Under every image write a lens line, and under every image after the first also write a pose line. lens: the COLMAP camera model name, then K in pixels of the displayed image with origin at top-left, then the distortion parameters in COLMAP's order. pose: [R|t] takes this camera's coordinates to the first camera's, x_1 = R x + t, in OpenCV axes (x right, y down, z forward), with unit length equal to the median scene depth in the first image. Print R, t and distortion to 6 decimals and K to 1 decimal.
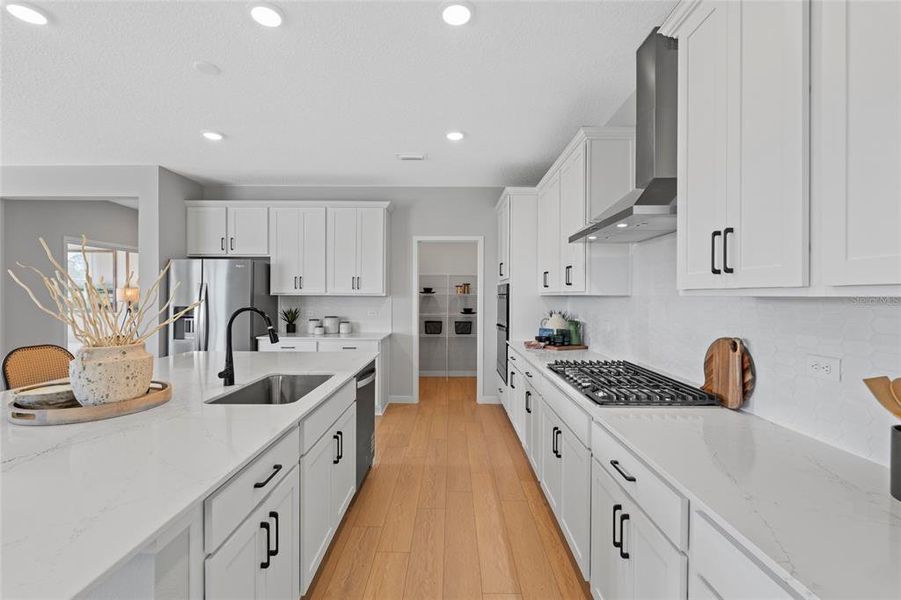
lens RADIAL K [[399.4, 0, 450.0], [0, 399.4, 294.6], [0, 0, 1]] dist [0.003735, 0.000388]
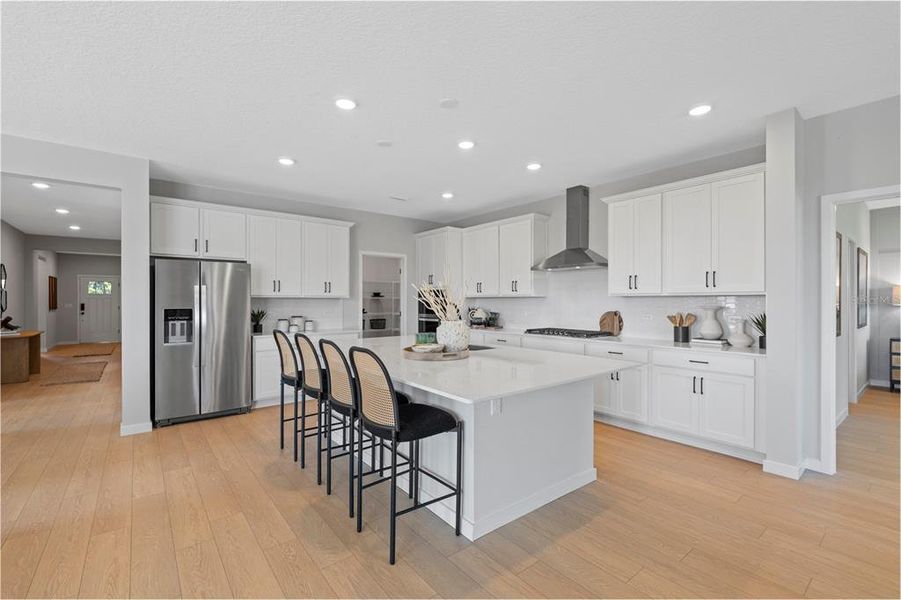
lens RADIAL K [[399.4, 0, 454.2], [0, 399.4, 298.4], [0, 0, 1]] dist [0.003735, 0.000388]
pose [[0.763147, 0.000271, 0.646224, -0.718173], [0.003287, 0.999985, -0.004302, 0.010400], [-0.646216, 0.005407, 0.763135, -0.153473]]
